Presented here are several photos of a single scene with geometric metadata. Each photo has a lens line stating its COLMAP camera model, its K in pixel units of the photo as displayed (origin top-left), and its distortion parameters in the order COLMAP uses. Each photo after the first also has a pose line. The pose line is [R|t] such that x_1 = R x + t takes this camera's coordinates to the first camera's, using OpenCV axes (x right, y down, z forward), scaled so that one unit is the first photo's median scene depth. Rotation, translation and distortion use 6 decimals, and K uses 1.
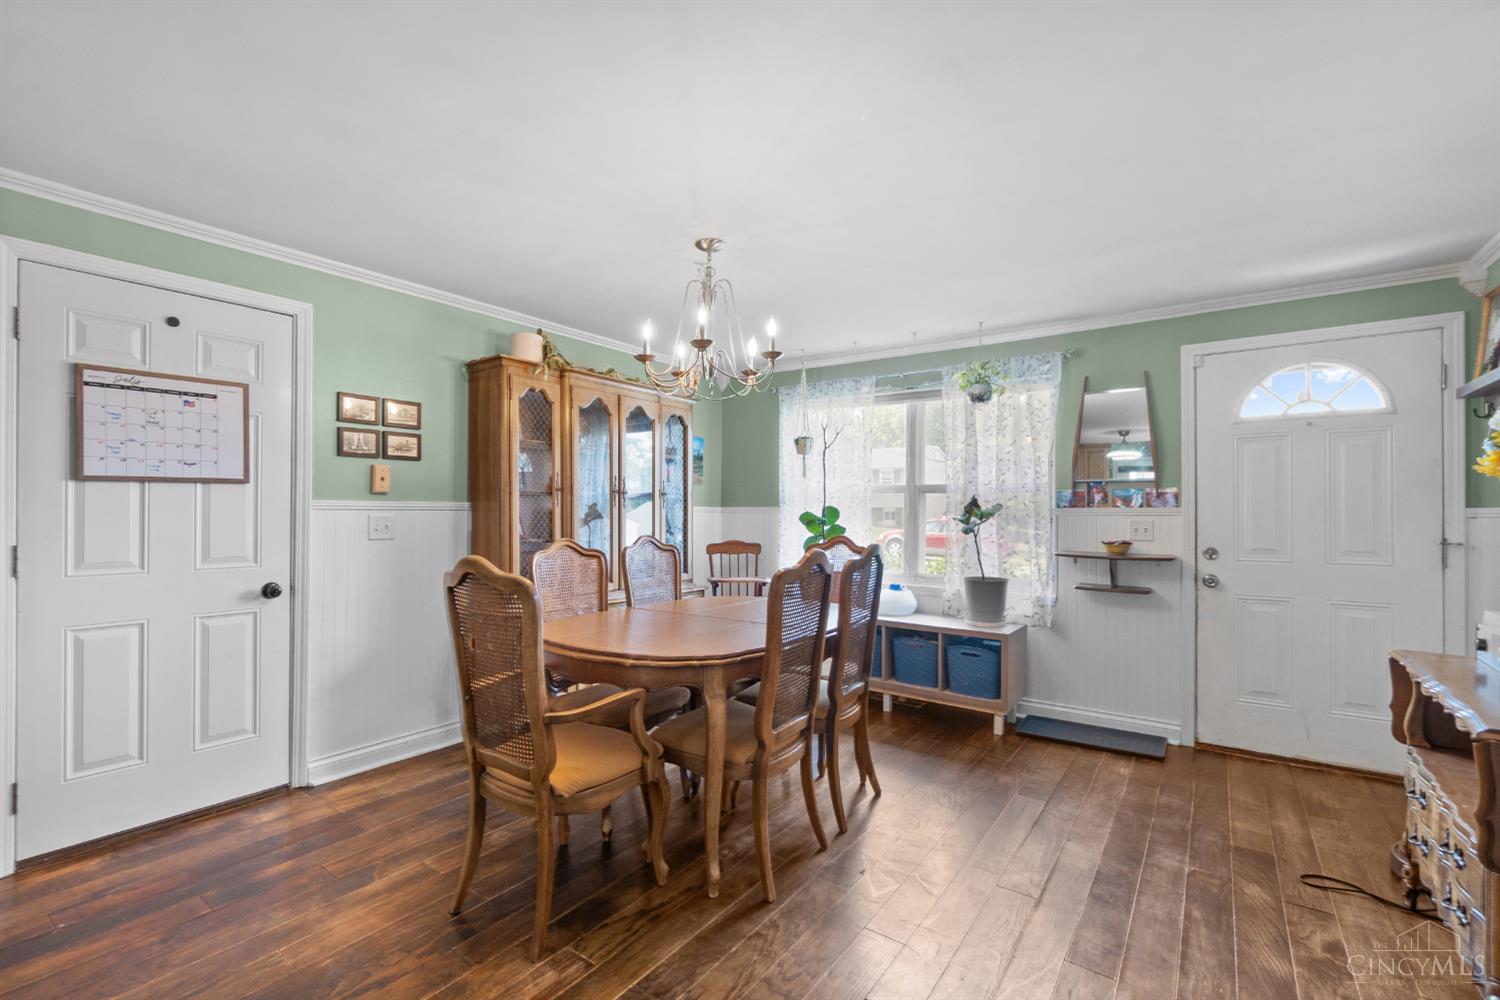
lens RADIAL K [[648.2, 0, 754.5], [0, 648.2, 507.9], [0, 0, 1]] dist [-0.001380, -0.000055]
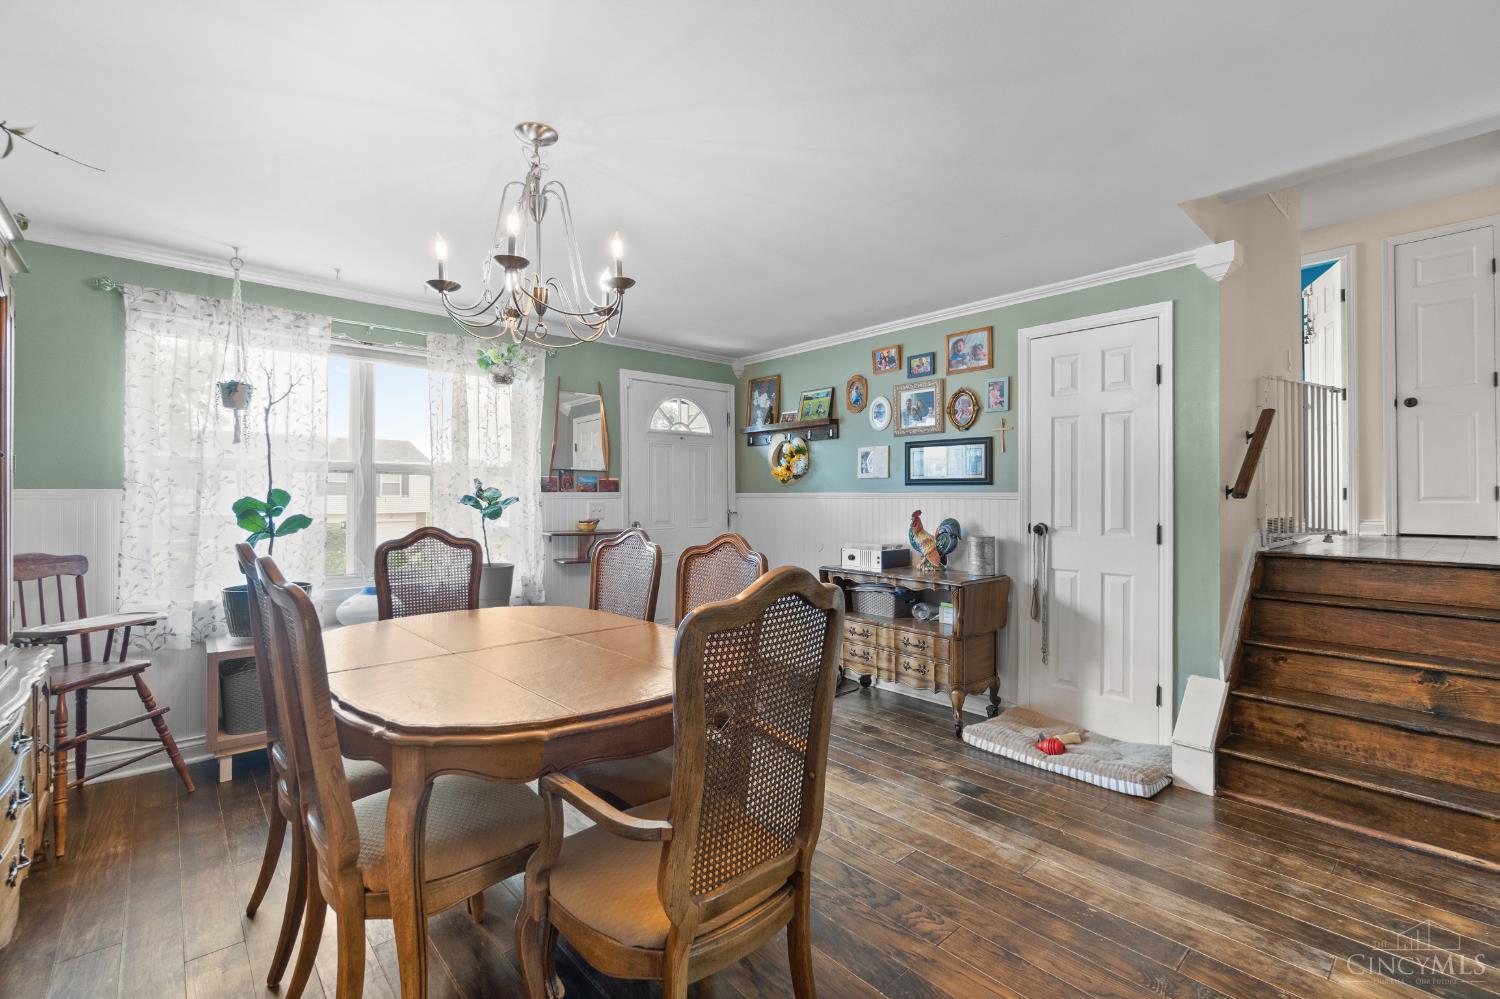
lens RADIAL K [[657.8, 0, 744.1], [0, 657.8, 497.0], [0, 0, 1]] dist [-0.002887, -0.000357]
pose [[0.224025, -0.002426, 0.974580, -0.535098], [0.000689, 0.999997, 0.002331, 0.005818], [-0.974583, 0.000149, 0.224026, 0.422907]]
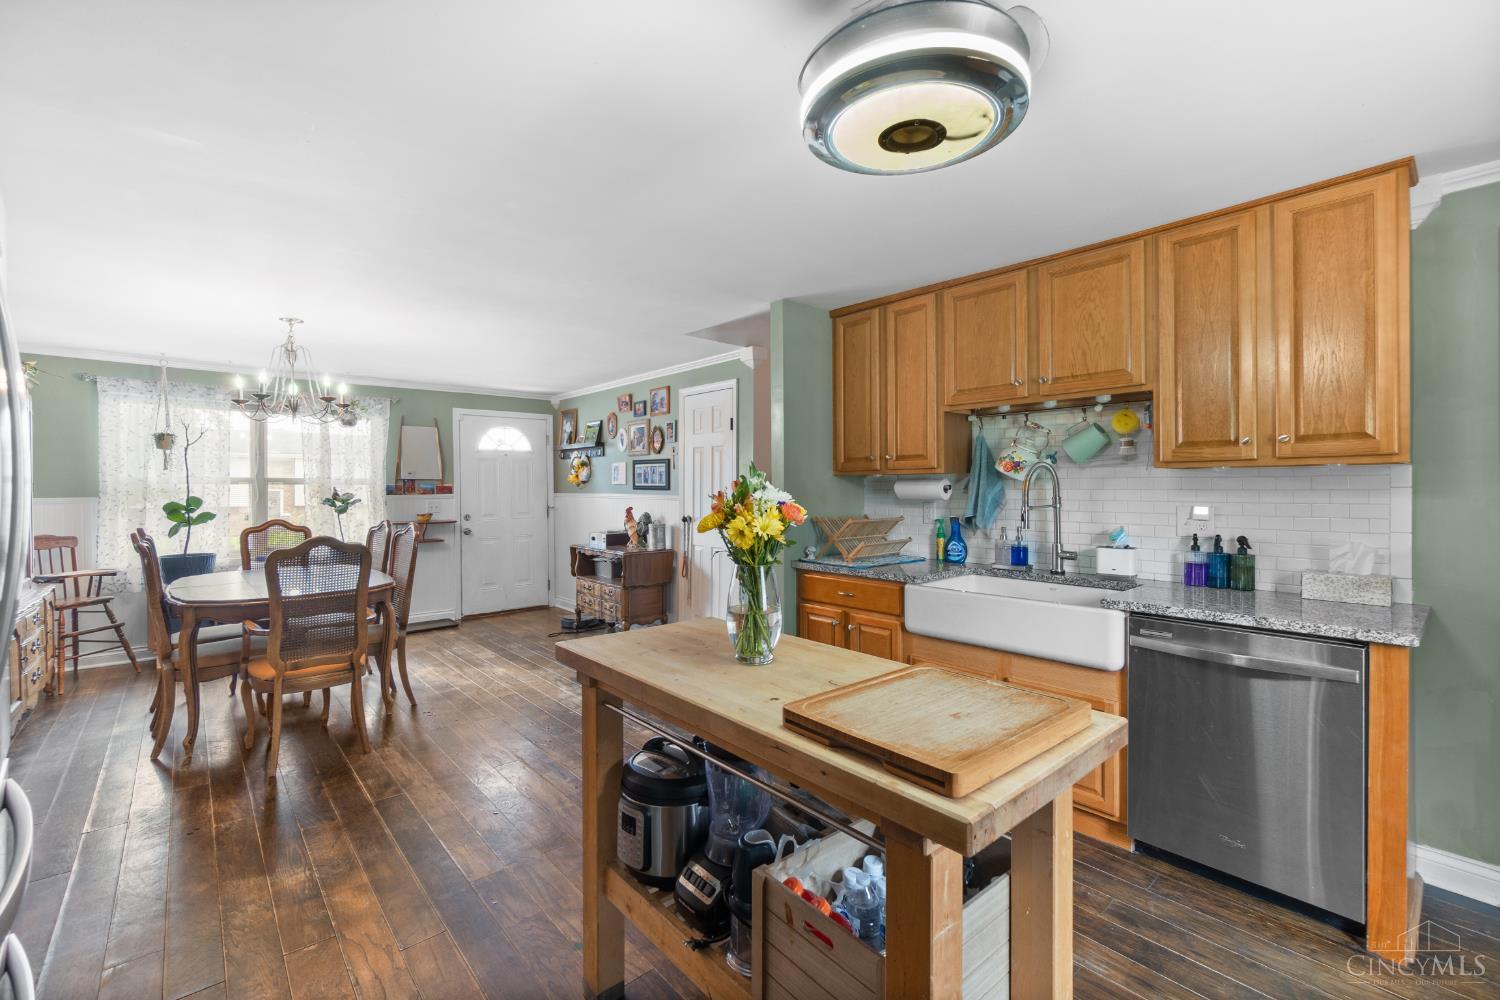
lens RADIAL K [[653.6, 0, 746.8], [0, 653.6, 494.4], [0, 0, 1]] dist [-0.000067, 0.000012]
pose [[0.240141, -0.015723, 0.970611, -0.901048], [0.003567, 0.999876, 0.015314, -0.023463], [-0.970731, -0.000215, 0.240168, -0.258867]]
